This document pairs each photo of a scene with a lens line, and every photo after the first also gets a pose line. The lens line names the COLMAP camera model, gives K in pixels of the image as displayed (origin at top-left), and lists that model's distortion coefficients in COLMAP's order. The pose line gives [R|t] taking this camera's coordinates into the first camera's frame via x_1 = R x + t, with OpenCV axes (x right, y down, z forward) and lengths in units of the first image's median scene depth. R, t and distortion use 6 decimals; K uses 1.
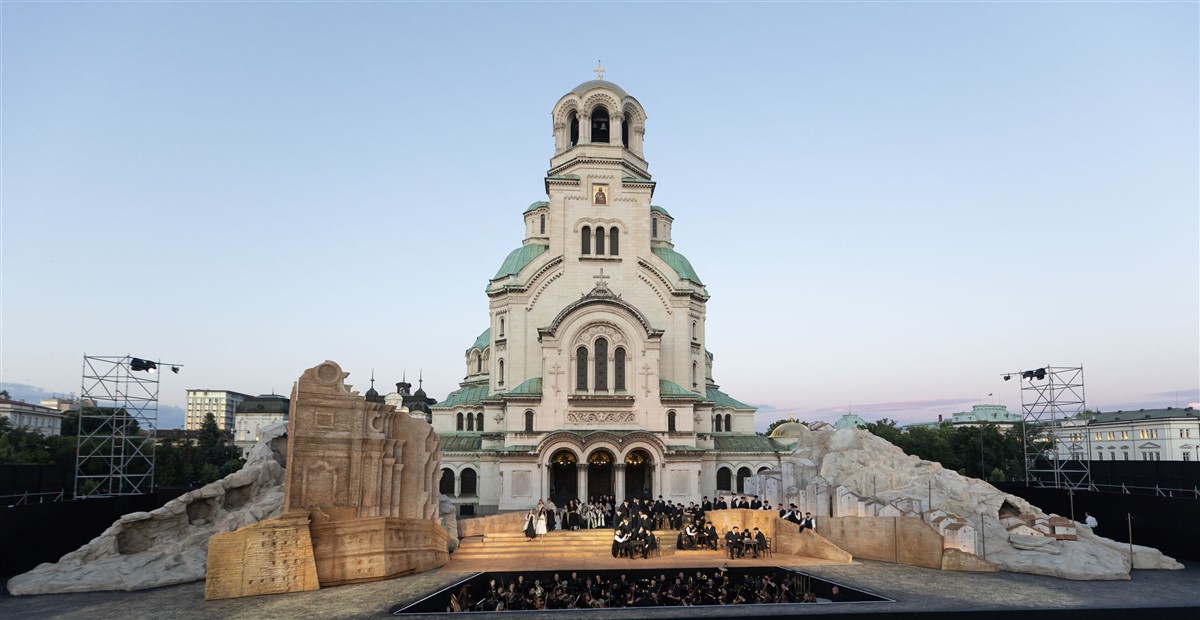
lens RADIAL K [[567.5, 0, 634.2], [0, 567.5, 410.7], [0, 0, 1]] dist [-0.002421, 0.000151]
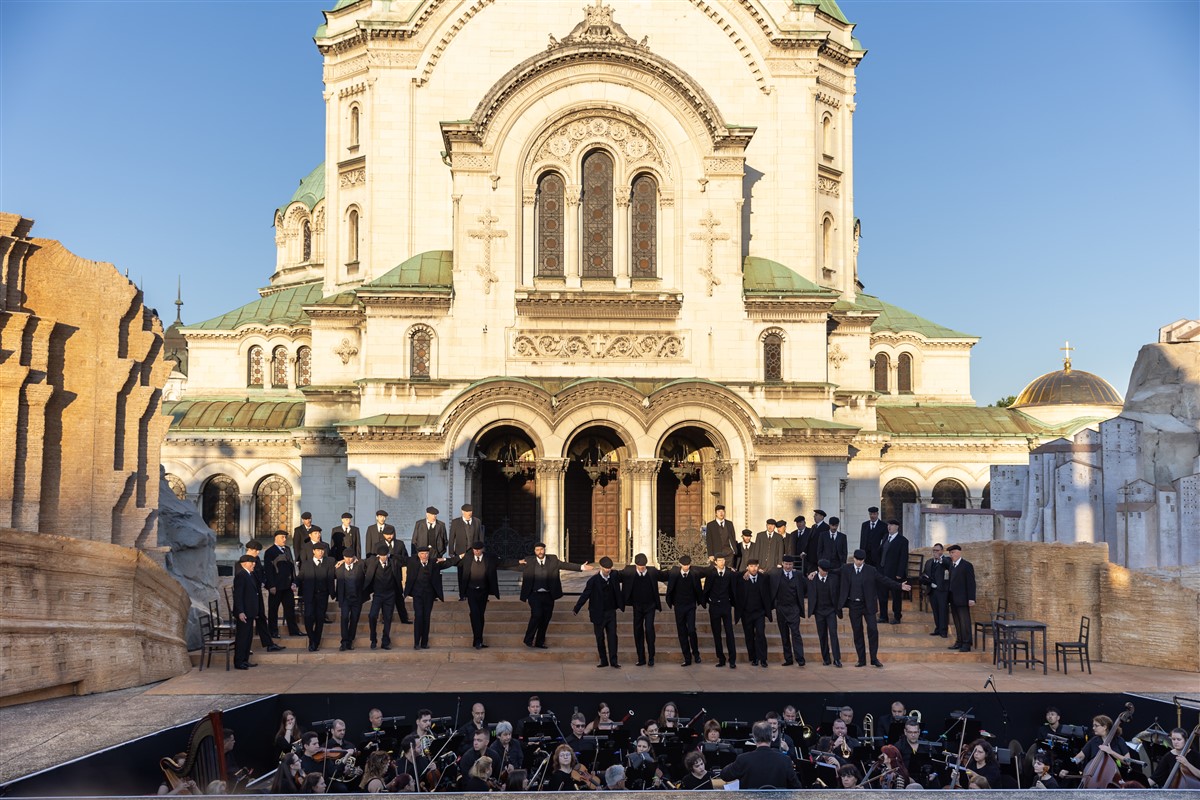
lens RADIAL K [[1242.4, 0, 600.0], [0, 1242.4, 400.0], [0, 0, 1]] dist [0.027624, -0.009262]
pose [[0.998919, 0.000584, -0.046484, -0.015471], [-0.000577, 1.000000, 0.000165, 0.049868], [0.046484, -0.000138, 0.998919, 0.117969]]
